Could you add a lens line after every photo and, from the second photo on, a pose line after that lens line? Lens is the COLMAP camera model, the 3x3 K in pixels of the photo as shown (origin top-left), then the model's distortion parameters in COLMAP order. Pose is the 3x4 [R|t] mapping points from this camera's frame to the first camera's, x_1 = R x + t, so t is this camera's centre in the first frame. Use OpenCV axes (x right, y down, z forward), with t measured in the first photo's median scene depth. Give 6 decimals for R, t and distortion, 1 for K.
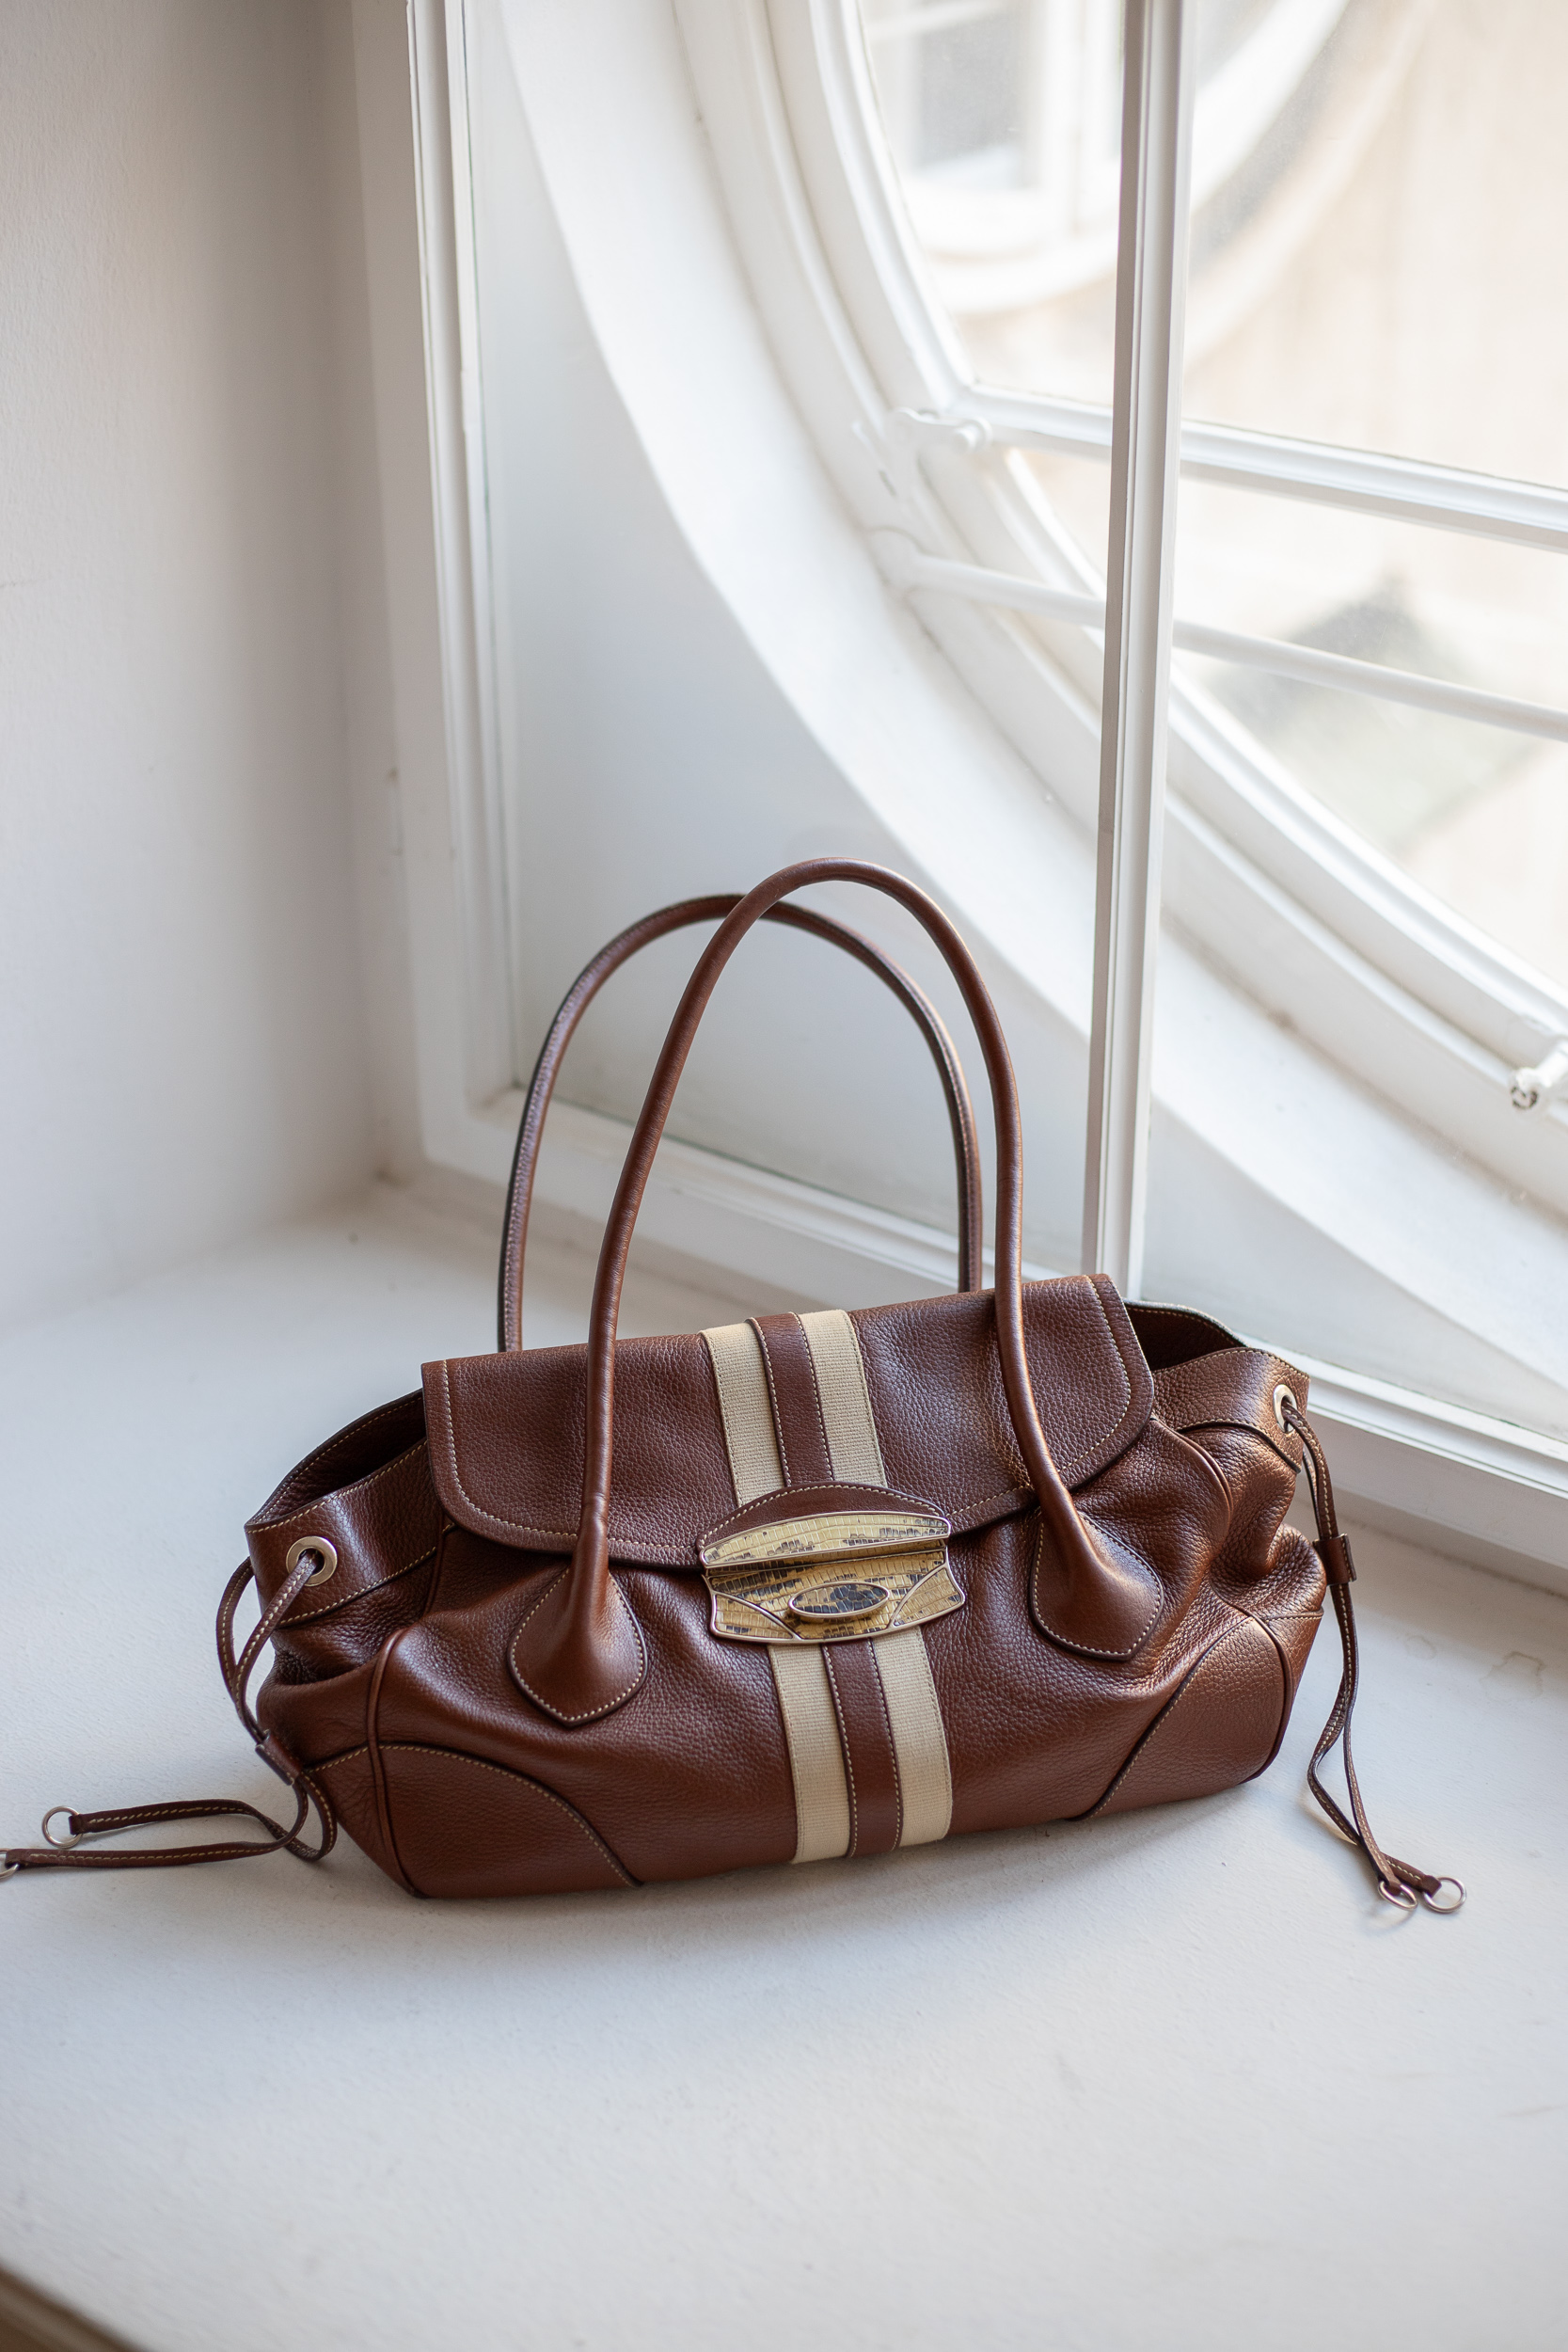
lens RADIAL K [[3213.6, 0, 776.2], [0, 3213.6, 1178.3], [0, 0, 1]] dist [0.029587, 0.000000]
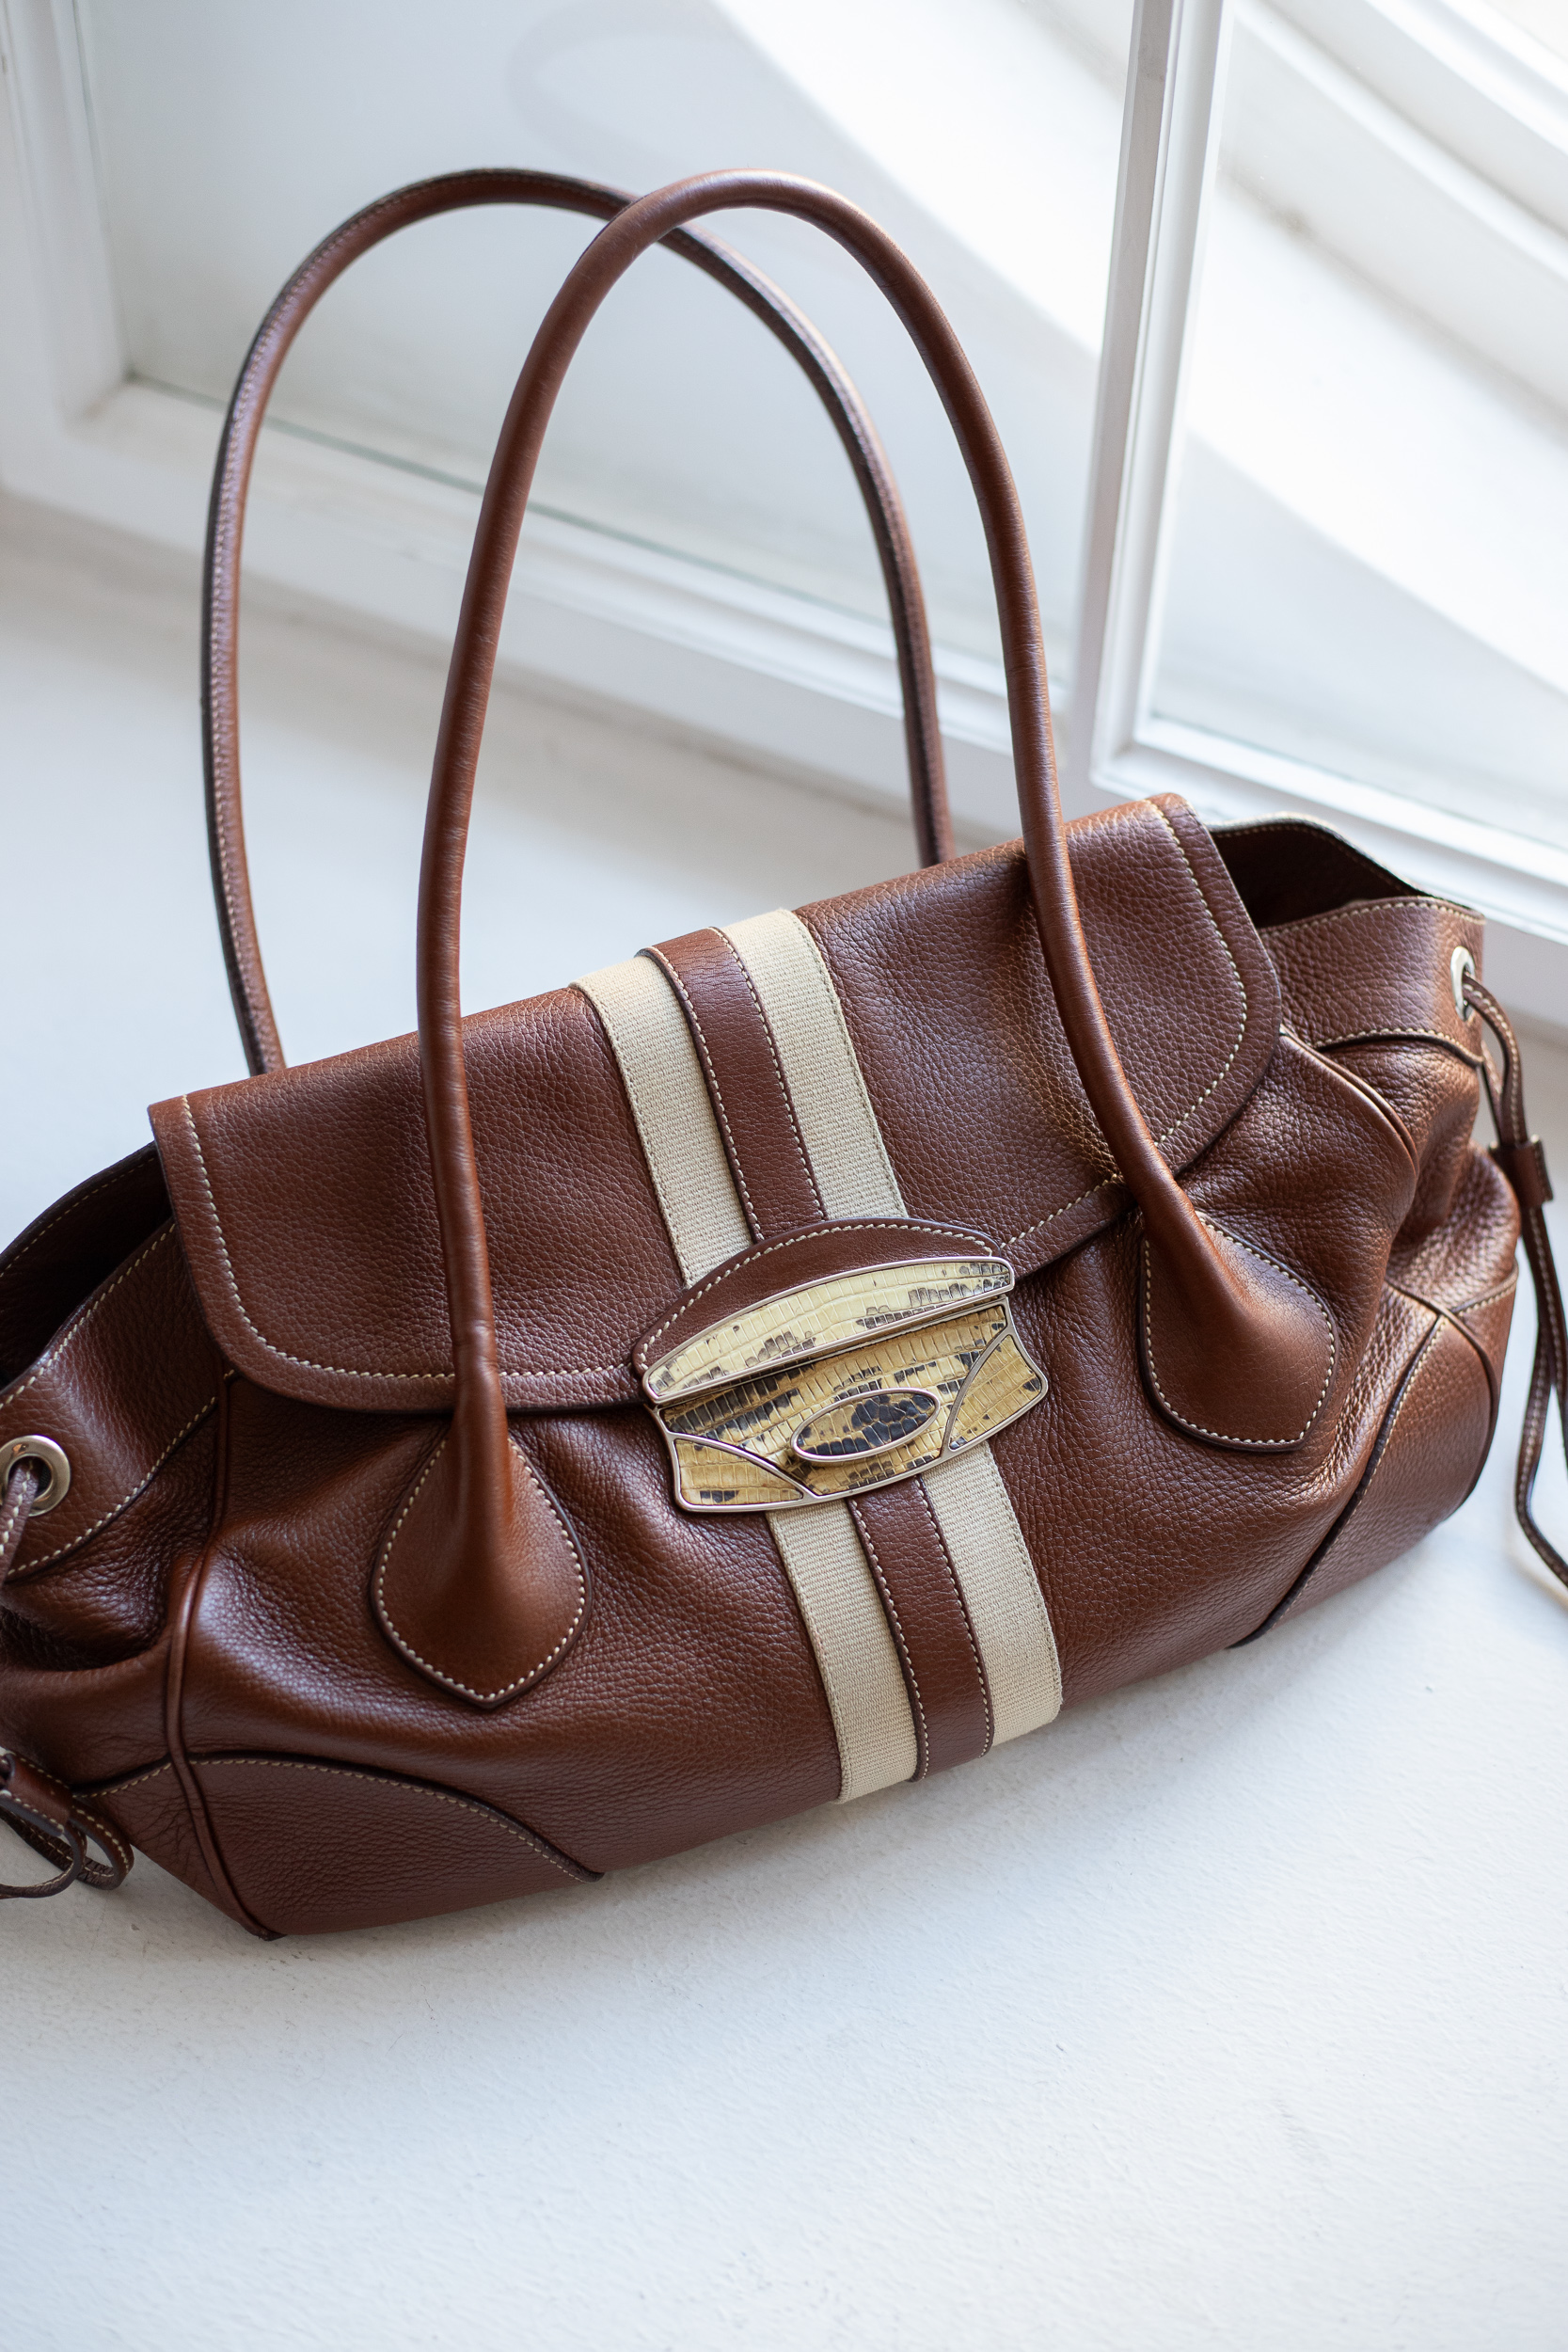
lens RADIAL K [[3489.0, 0, 798.2], [0, 3489.0, 1167.5], [0, 0, 1]] dist [-0.059558, 0.000000]
pose [[0.985398, -0.116158, 0.124494, -0.073751], [0.067106, 0.936923, 0.343033, -0.155765], [-0.156488, -0.329670, 0.931037, 0.364277]]
